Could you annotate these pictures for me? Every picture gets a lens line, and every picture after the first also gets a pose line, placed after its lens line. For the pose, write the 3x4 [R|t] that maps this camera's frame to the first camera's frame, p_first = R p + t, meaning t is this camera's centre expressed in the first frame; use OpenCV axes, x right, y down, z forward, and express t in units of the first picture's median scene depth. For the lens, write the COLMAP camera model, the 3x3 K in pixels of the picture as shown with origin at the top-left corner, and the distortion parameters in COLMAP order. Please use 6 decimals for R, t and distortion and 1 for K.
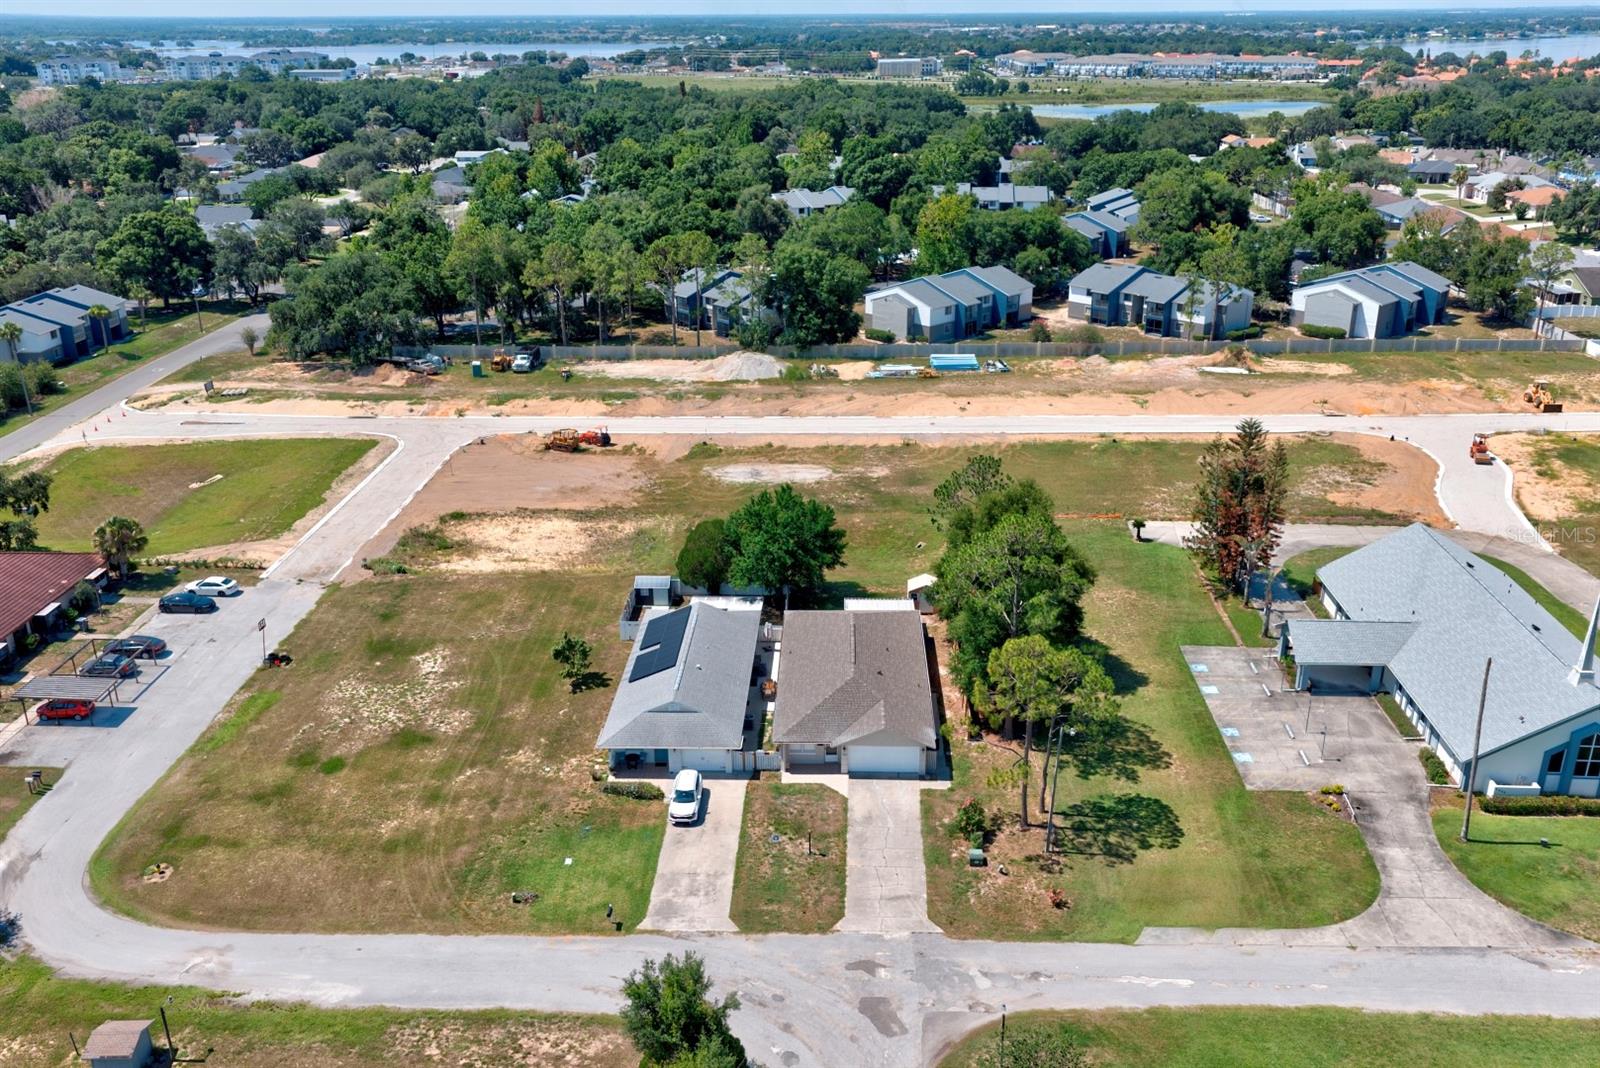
lens RADIAL K [[1317.5, 0, 812.1], [0, 1317.5, 539.4], [0, 0, 1]] dist [0.069774, -0.127209]
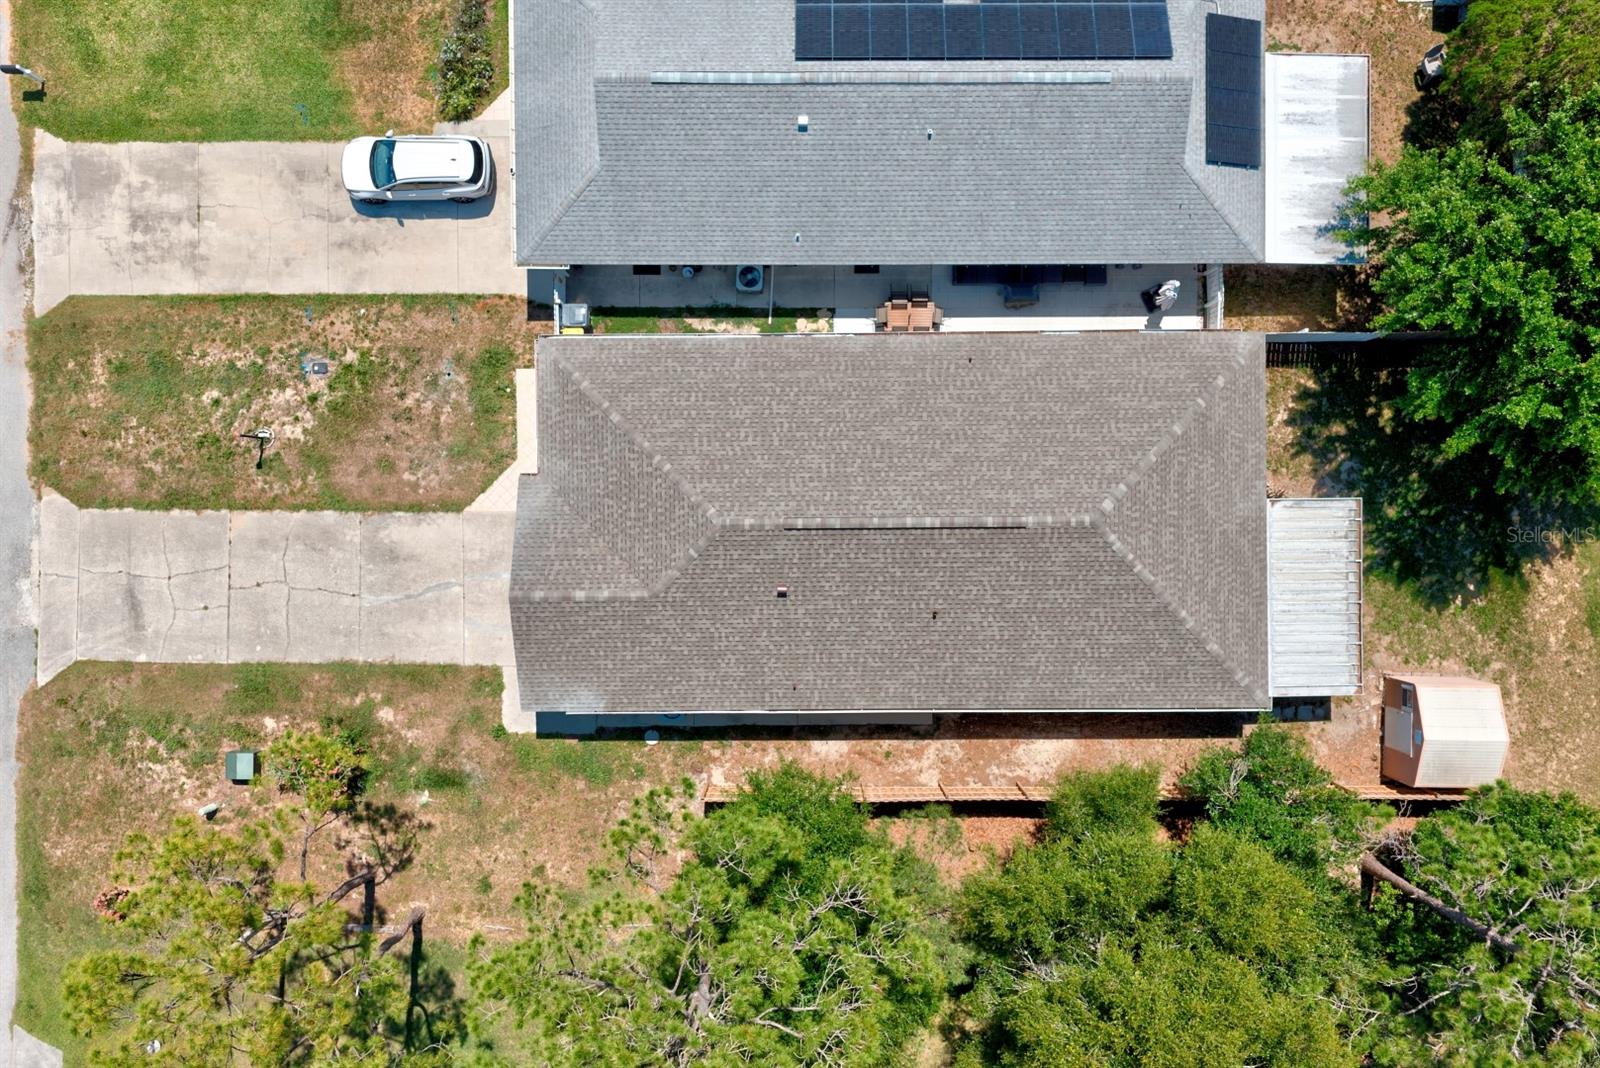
lens RADIAL K [[1317.5, 0, 812.1], [0, 1317.5, 539.4], [0, 0, 1]] dist [0.069774, -0.127209]
pose [[0.031594, 0.999265, 0.021691, 0.015552], [-0.363873, -0.008714, 0.931408, -0.149745], [0.930913, -0.037319, 0.363330, 0.483126]]
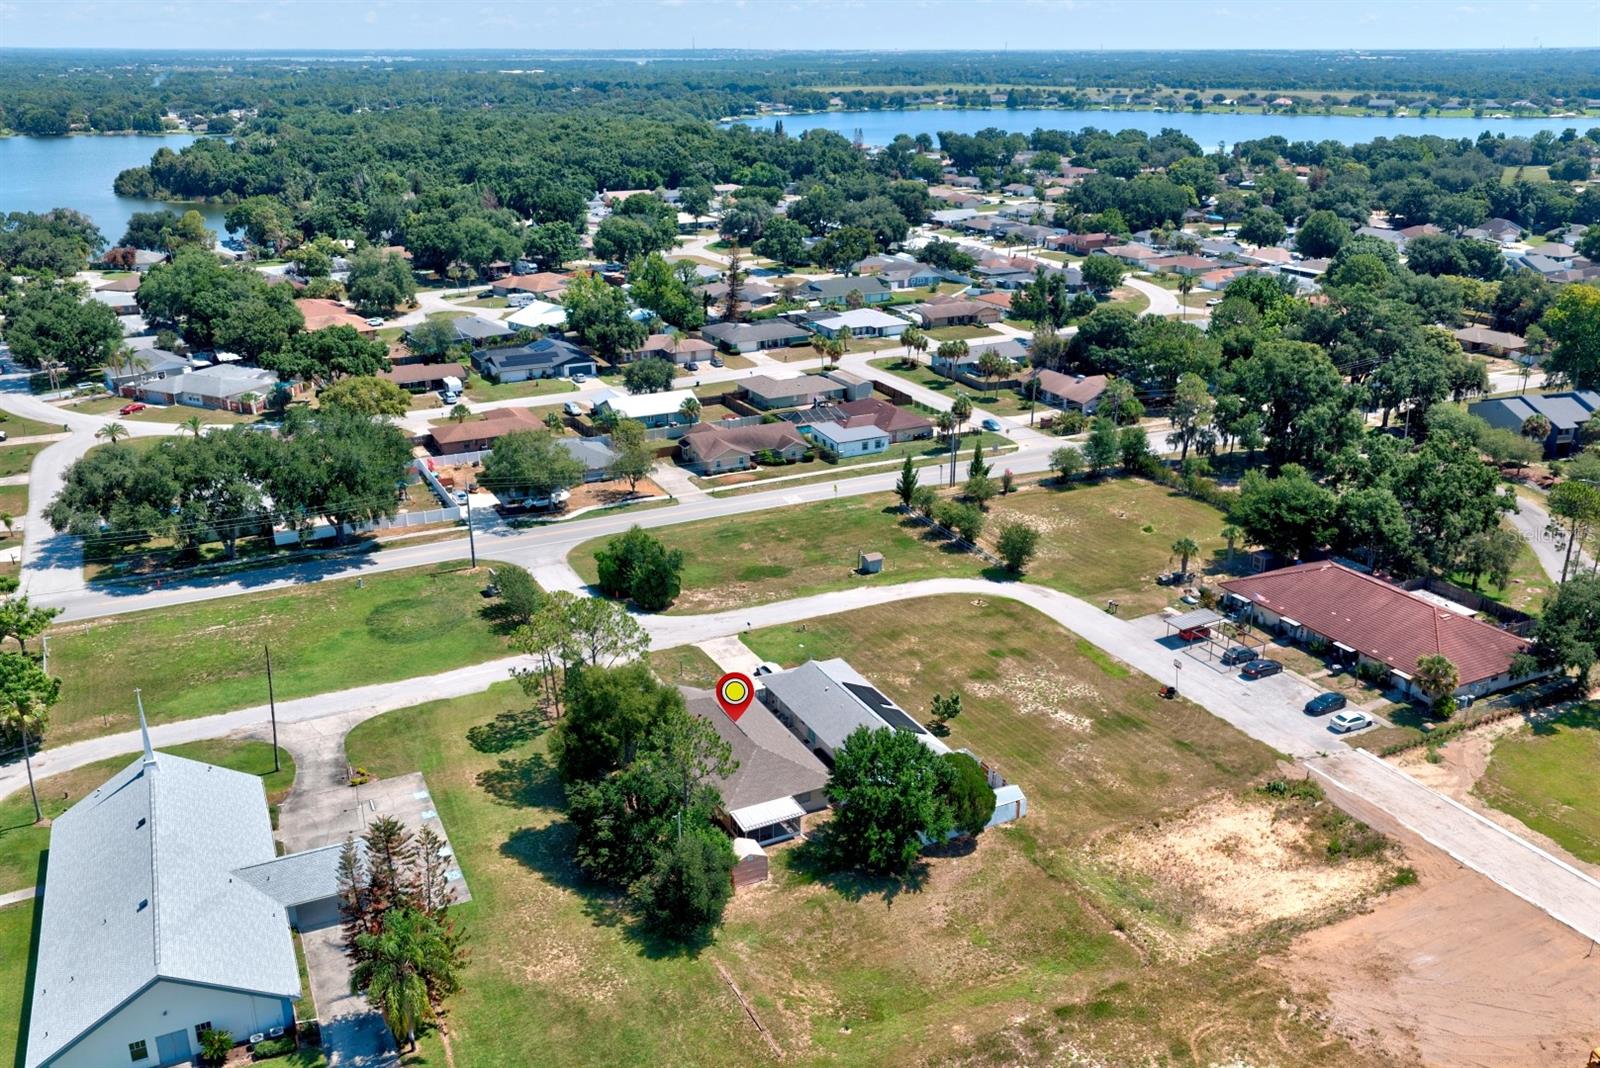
lens RADIAL K [[1321.0, 0, 806.2], [0, 1321.0, 541.9], [0, 0, 1]] dist [0.050617, -0.077382]
pose [[-0.879041, 0.173339, -0.444117, 0.283150], [-0.171034, 0.754887, 0.633161, -0.485389], [0.445010, 0.632534, -0.633930, 0.983912]]
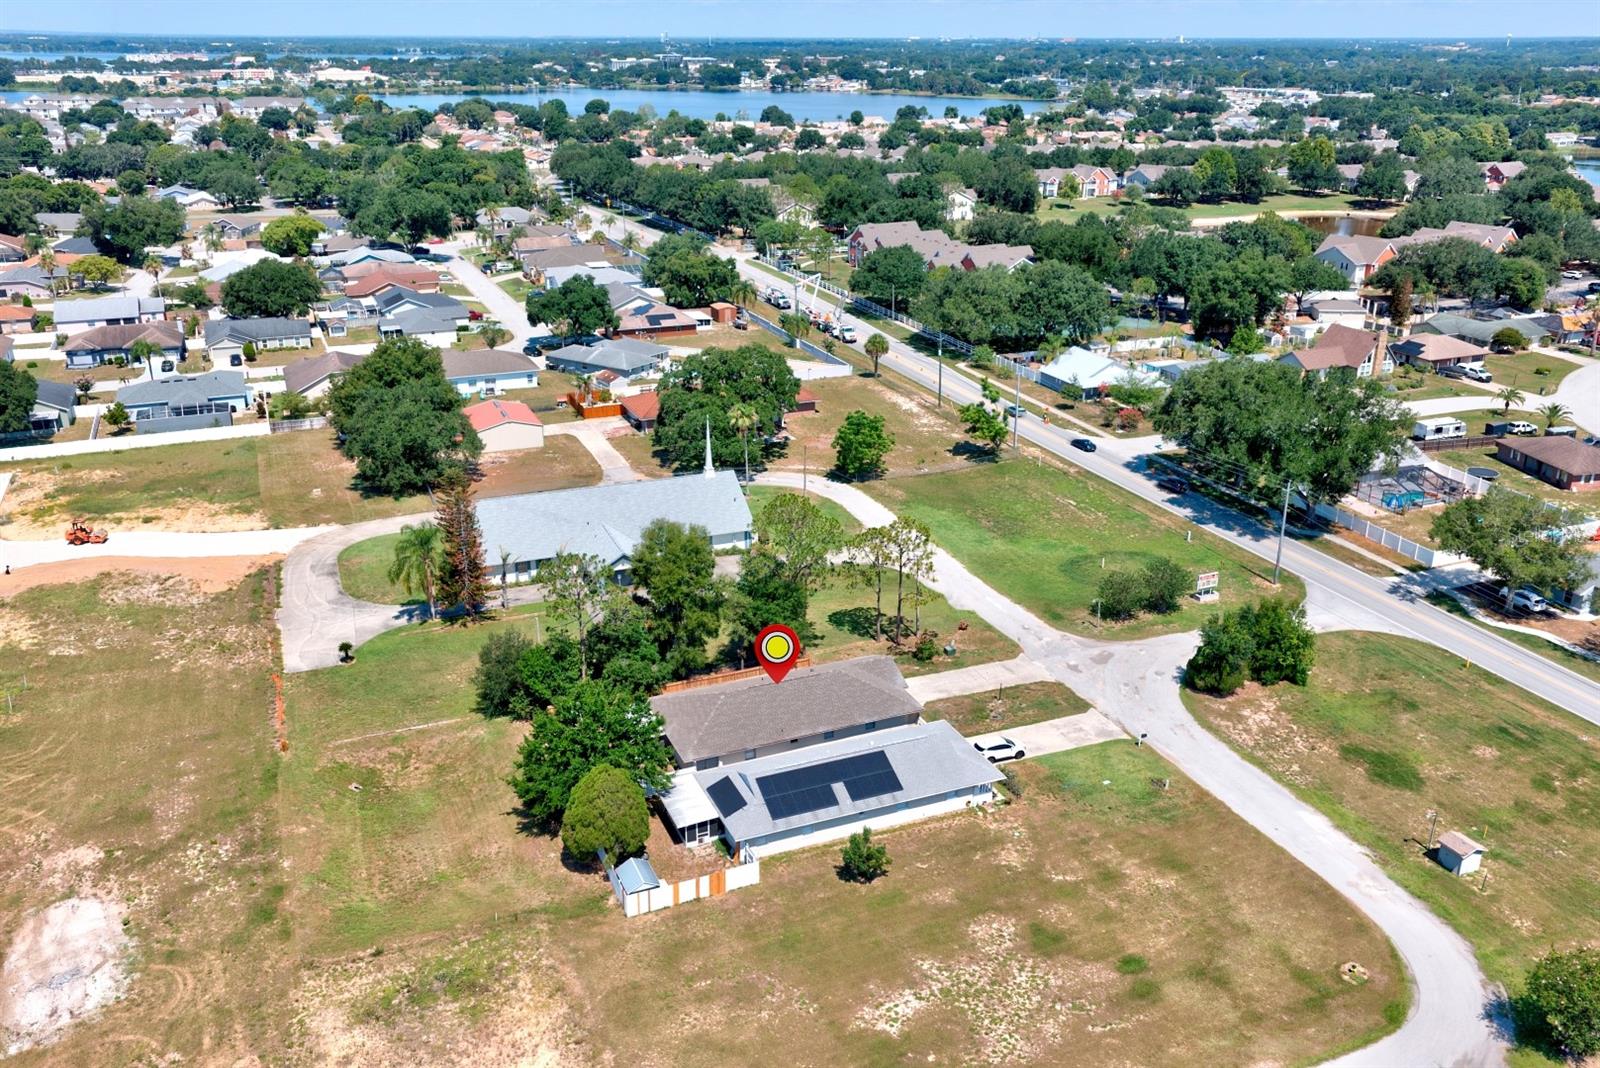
lens RADIAL K [[1302.6, 0, 800.0], [0, 1302.6, 534.0], [0, 0, 1]] dist [0.048670, -0.070531]
pose [[-0.412890, -0.321309, 0.852222, -0.511685], [0.337712, 0.814993, 0.470889, -0.314827], [-0.845856, 0.482232, -0.227993, 0.680591]]
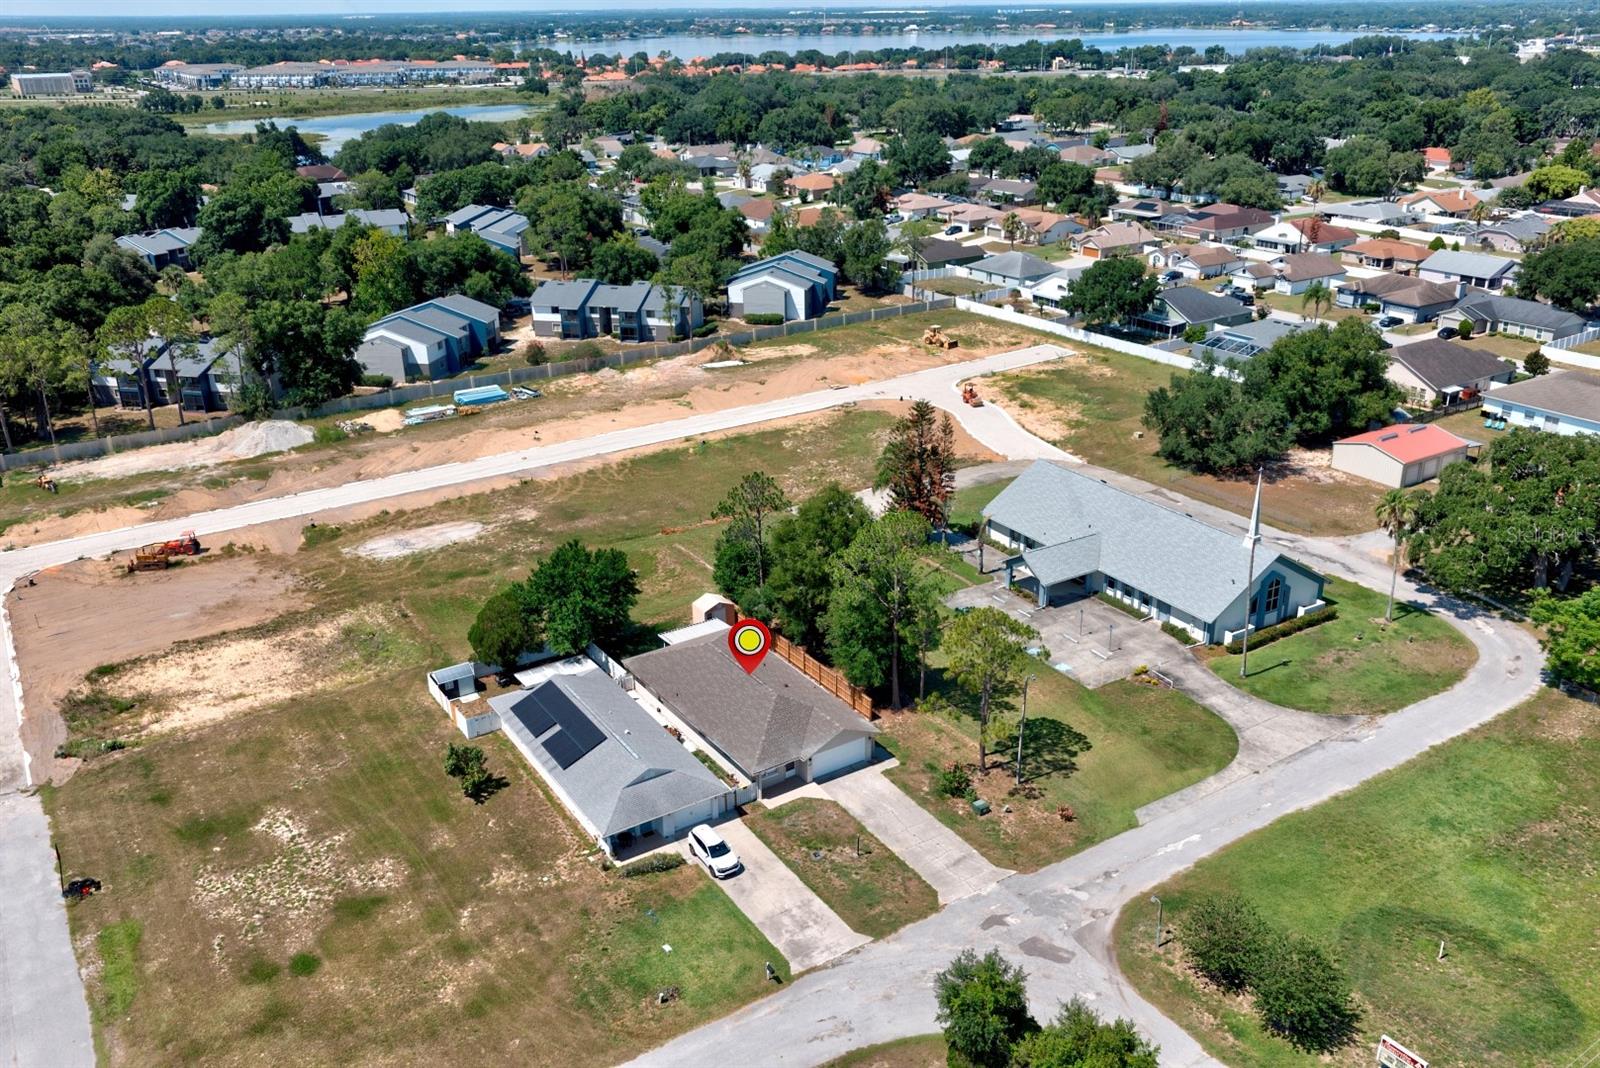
lens RADIAL K [[1298.4, 0, 809.5], [0, 1298.4, 532.6], [0, 0, 1]] dist [0.066484, -0.120816]
pose [[0.823384, -0.218861, 0.523583, -0.256877], [0.219311, 0.973676, 0.062116, -0.045831], [-0.523394, 0.063682, 0.849708, 0.045435]]
